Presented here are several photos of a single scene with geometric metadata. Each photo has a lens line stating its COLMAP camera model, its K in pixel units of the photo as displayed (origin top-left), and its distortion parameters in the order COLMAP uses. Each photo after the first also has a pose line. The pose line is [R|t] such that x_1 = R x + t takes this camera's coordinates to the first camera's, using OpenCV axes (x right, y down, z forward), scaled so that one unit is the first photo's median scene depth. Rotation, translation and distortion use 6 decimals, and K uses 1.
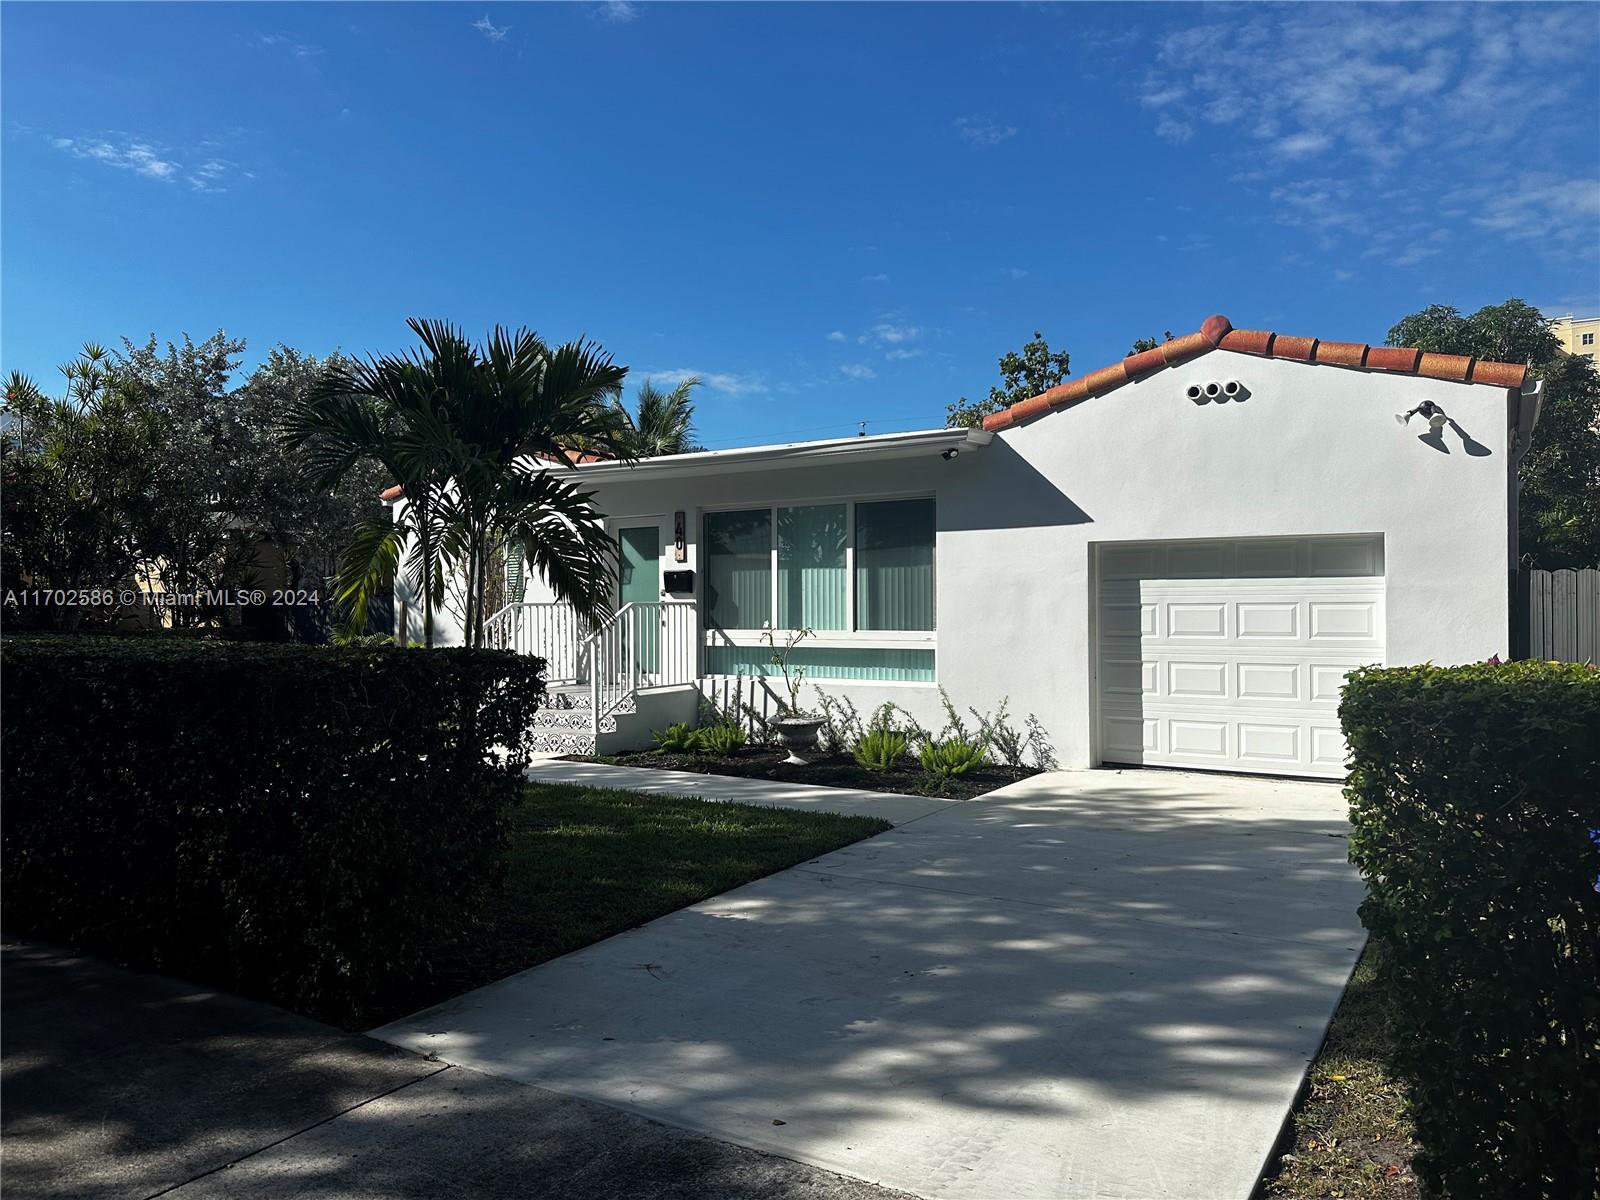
lens RADIAL K [[1079.9, 0, 800.0], [0, 1079.9, 600.0], [0, 0, 1]] dist [-0.052932, 0.000120]
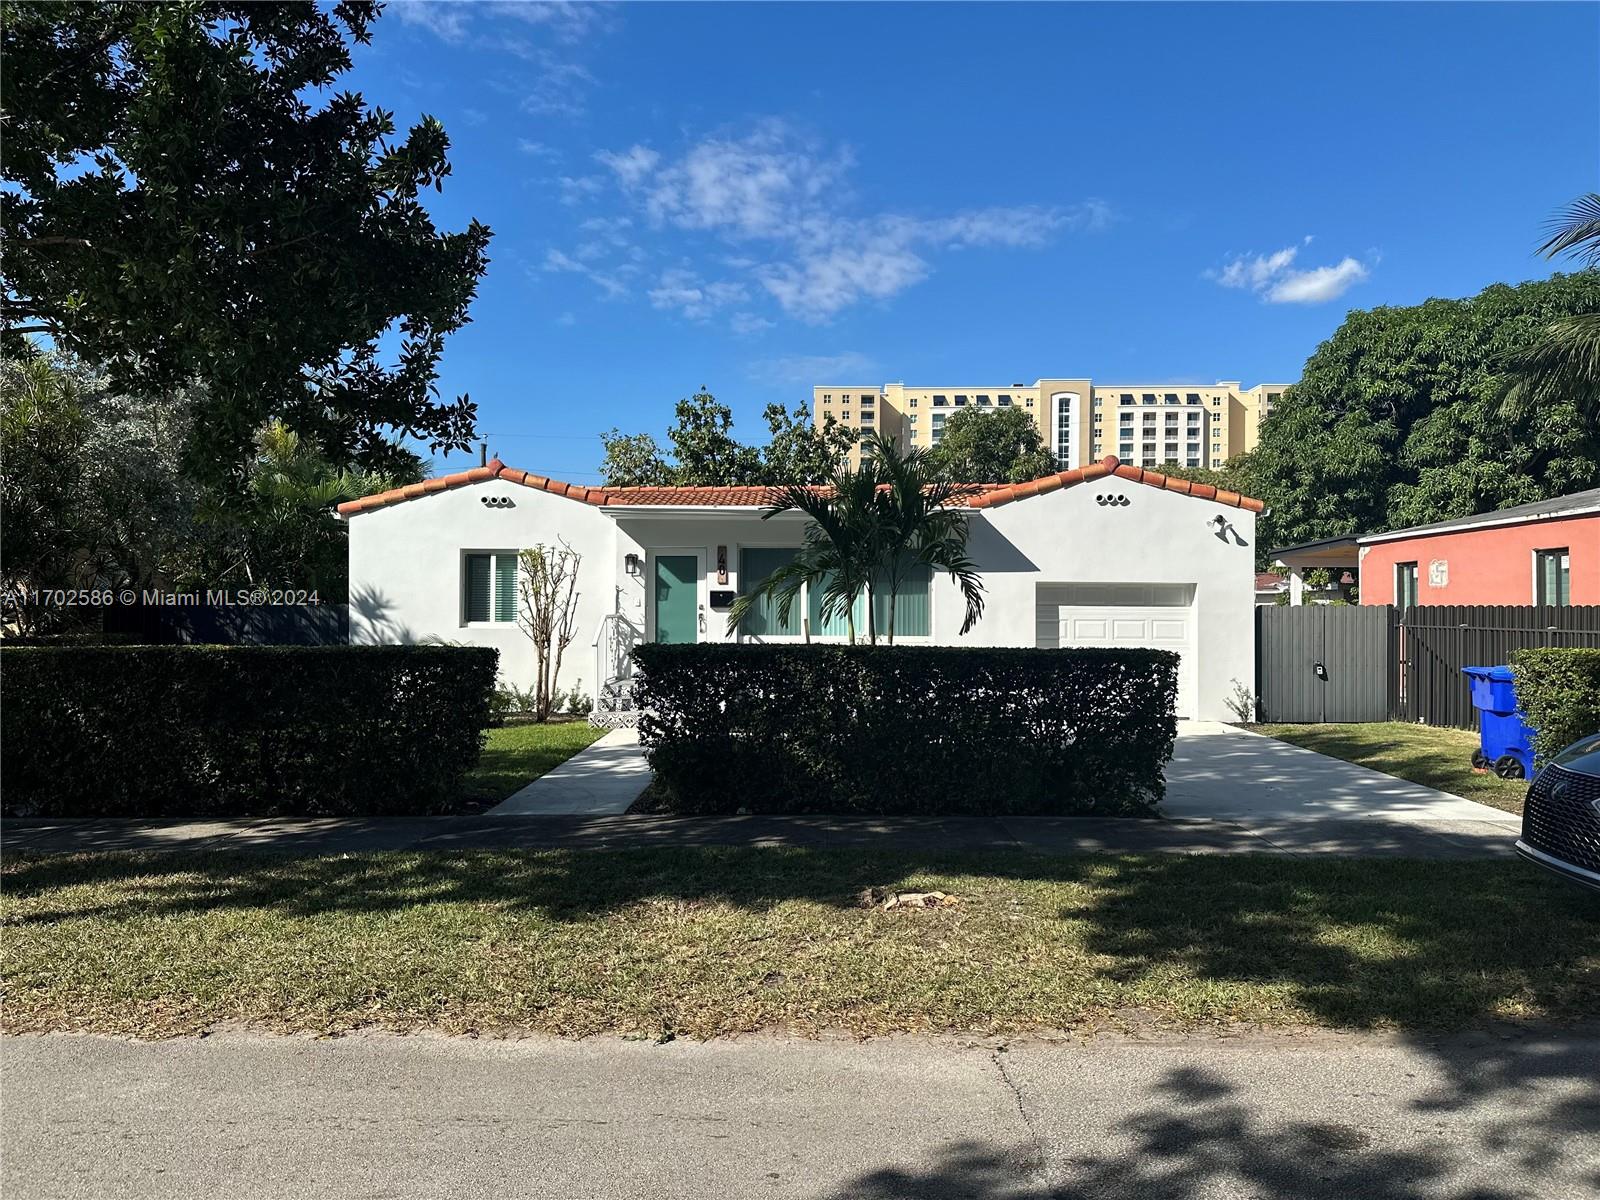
lens RADIAL K [[1079.9, 0, 800.0], [0, 1079.9, 600.0], [0, 0, 1]] dist [-0.052932, 0.000120]
pose [[0.878562, 0.022362, 0.477105, -0.827241], [-0.016775, 0.999732, -0.015967, 0.004629], [-0.477334, 0.006024, 0.878701, -0.270532]]
